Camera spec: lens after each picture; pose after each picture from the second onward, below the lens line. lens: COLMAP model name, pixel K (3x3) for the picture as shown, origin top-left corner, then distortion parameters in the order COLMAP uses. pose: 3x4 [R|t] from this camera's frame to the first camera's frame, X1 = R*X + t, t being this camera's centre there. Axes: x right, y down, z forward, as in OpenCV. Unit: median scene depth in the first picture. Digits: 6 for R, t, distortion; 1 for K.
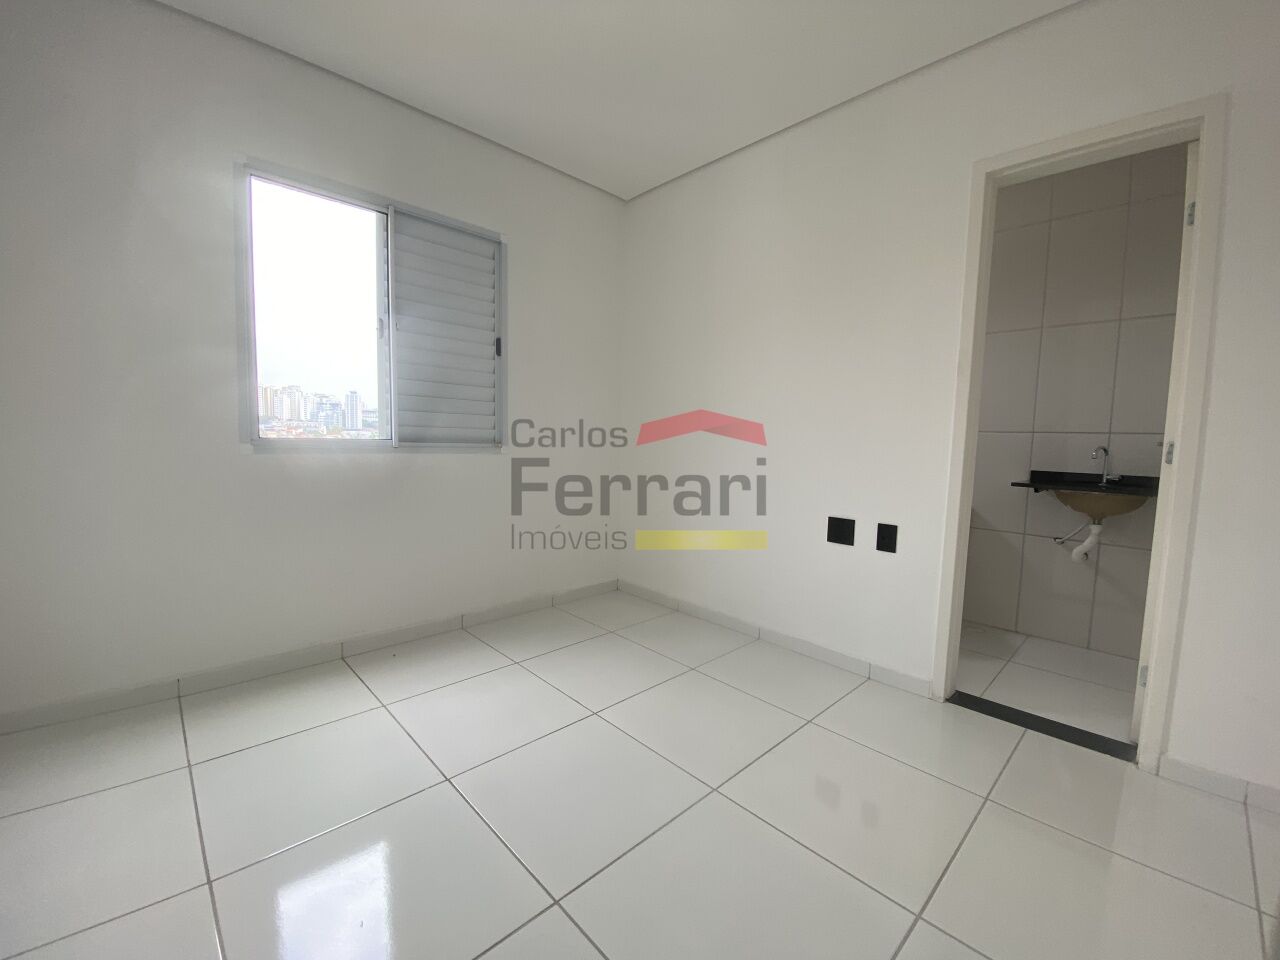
lens RADIAL K [[520.6, 0, 640.0], [0, 520.6, 480.0], [0, 0, 1]] dist [-0.000421, -0.000028]
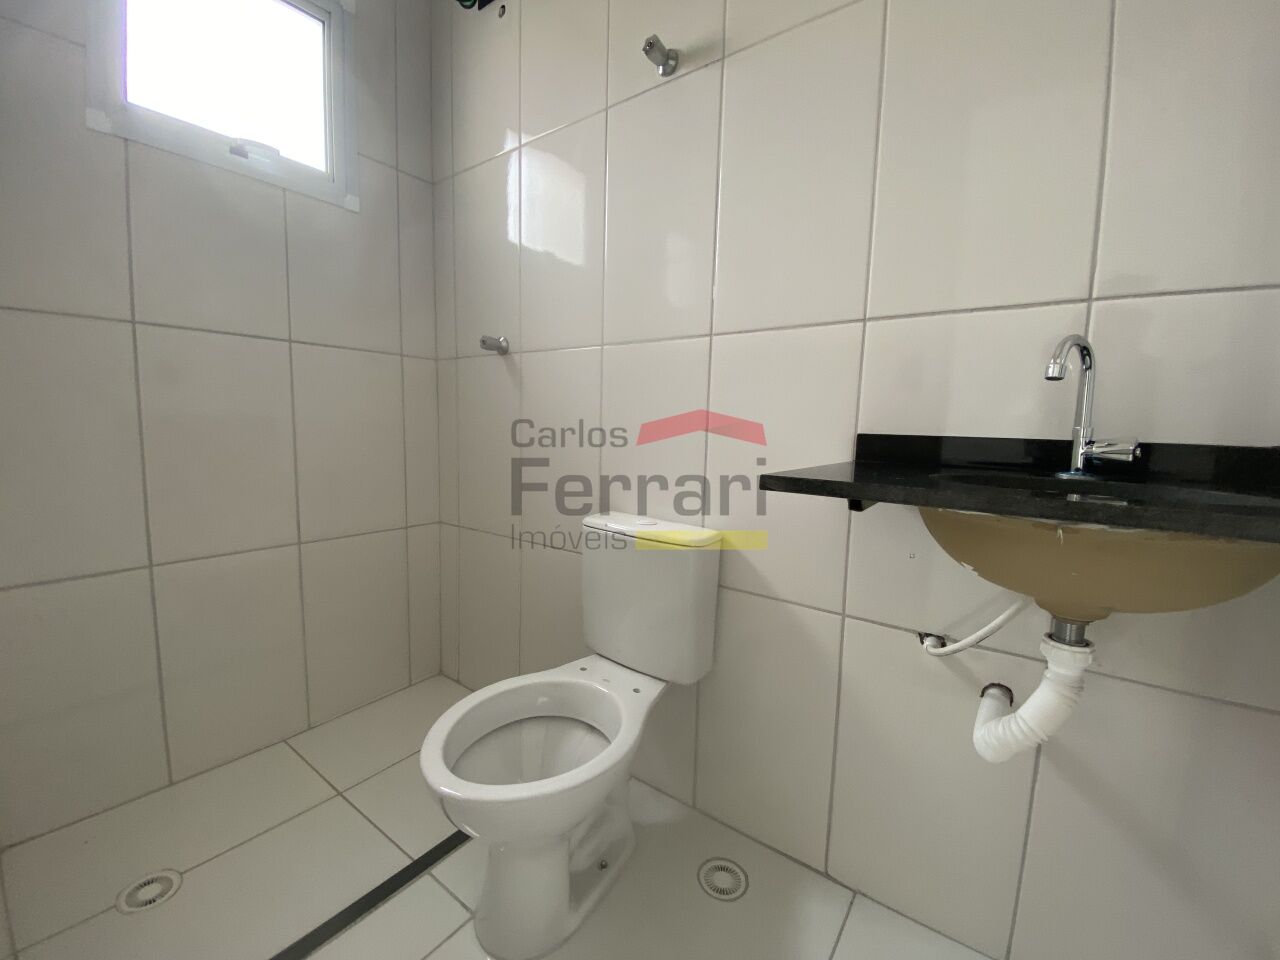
lens RADIAL K [[511.8, 0, 643.4], [0, 511.8, 475.5], [0, 0, 1]] dist [-0.001040, -0.000211]
pose [[0.982974, -0.019030, 0.182755, 0.619360], [0.016084, 0.999716, 0.017586, -0.000990], [-0.183038, -0.014347, 0.983001, 0.778298]]
